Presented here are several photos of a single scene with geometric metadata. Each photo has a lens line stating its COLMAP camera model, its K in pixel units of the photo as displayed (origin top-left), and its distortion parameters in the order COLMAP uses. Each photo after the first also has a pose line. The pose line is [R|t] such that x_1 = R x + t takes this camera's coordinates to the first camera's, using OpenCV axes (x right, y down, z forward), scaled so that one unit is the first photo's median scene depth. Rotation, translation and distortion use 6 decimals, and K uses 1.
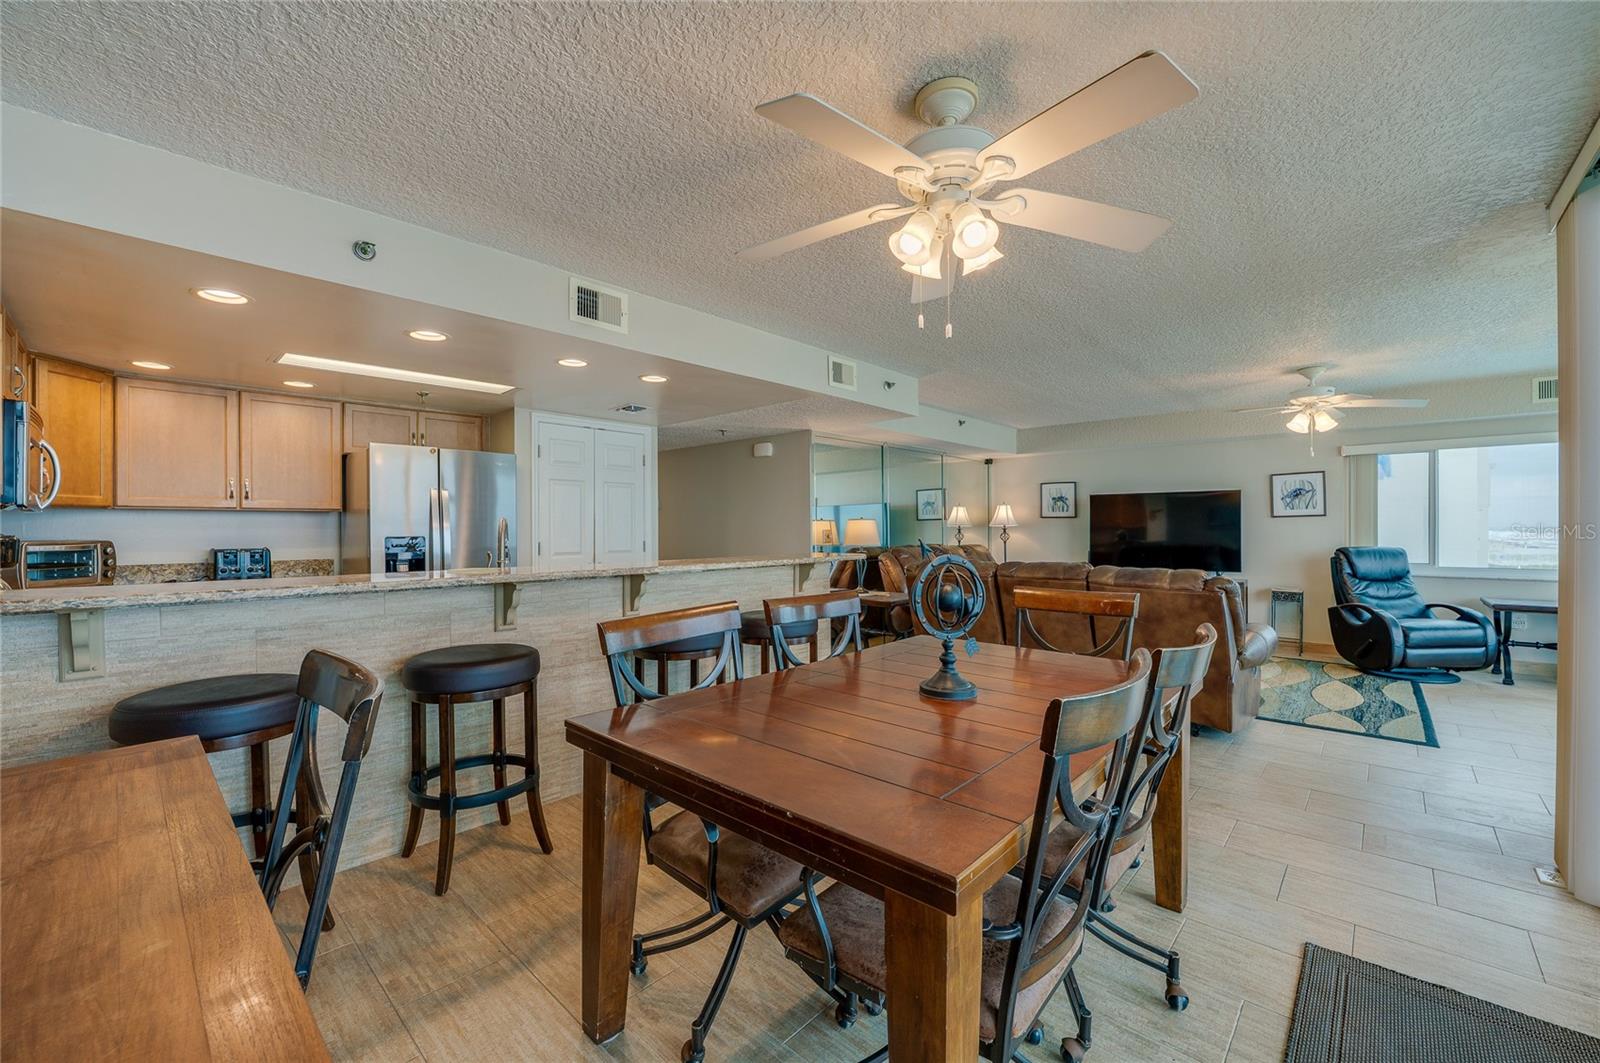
lens RADIAL K [[652.2, 0, 801.9], [0, 652.2, 531.5], [0, 0, 1]] dist [-0.004773, -0.000368]
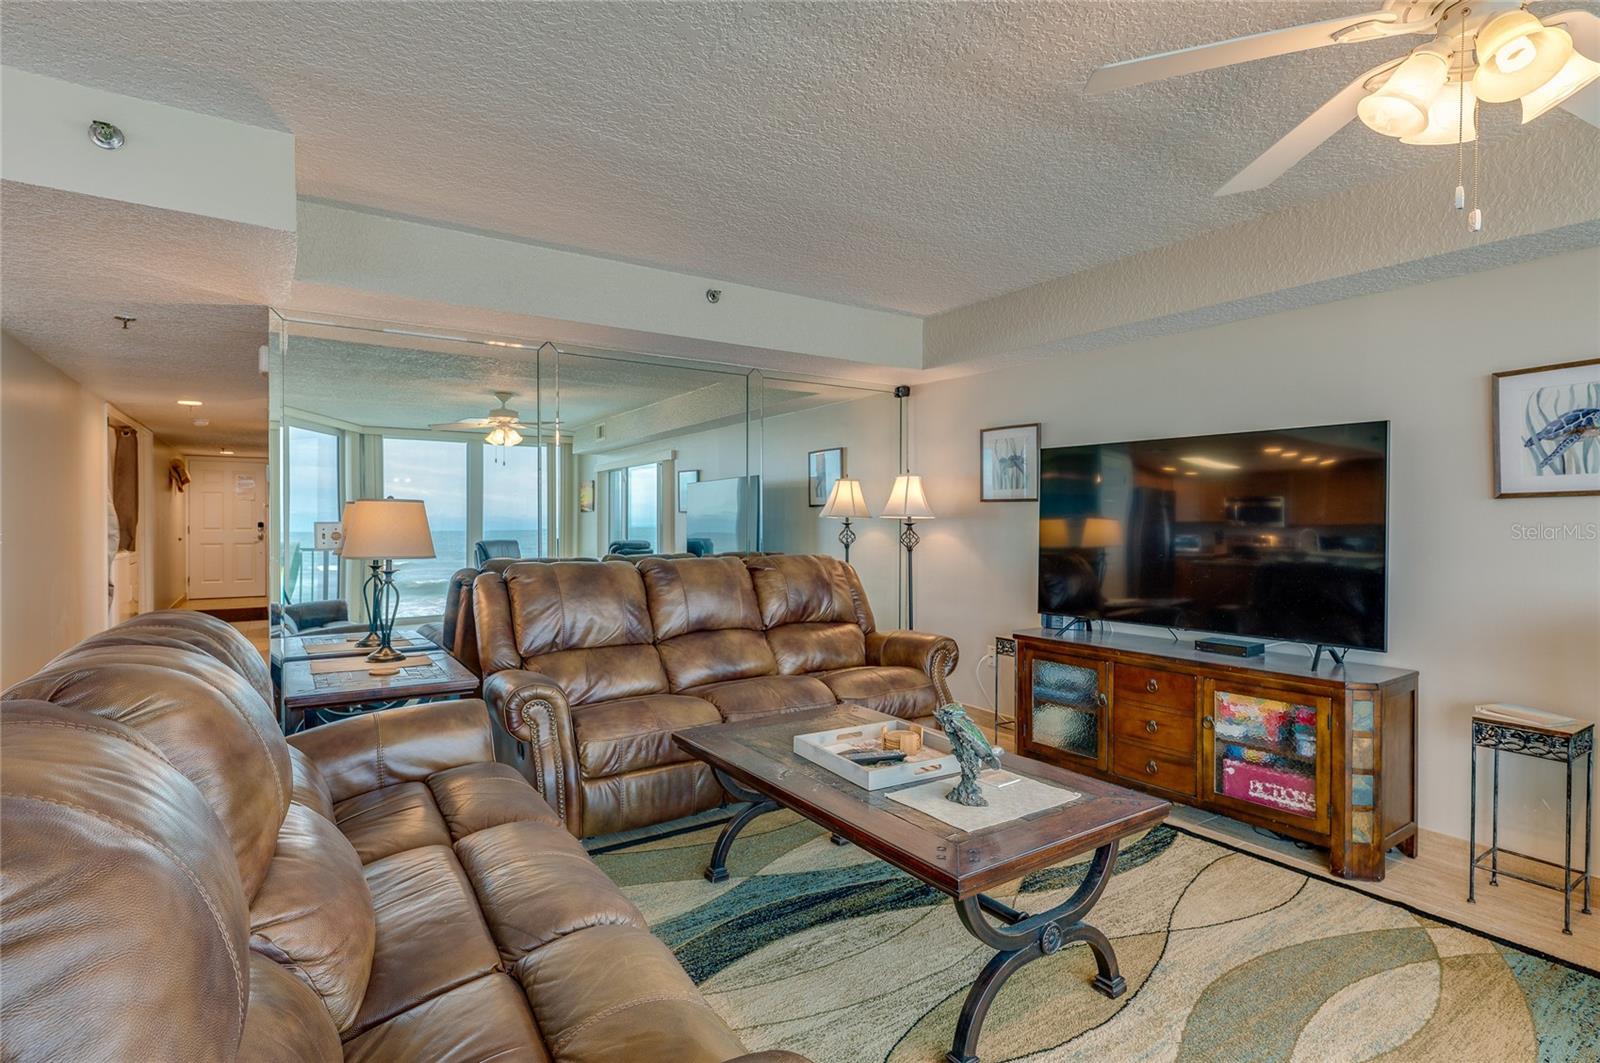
lens RADIAL K [[783.9, 0, 795.7], [0, 783.9, 531.3], [0, 0, 1]] dist [-0.002222, 0.000107]
pose [[0.964839, 0.012554, -0.262542, 0.441213], [-0.011233, 0.999916, 0.006535, -0.002004], [0.262601, -0.003356, 0.964899, 0.466017]]
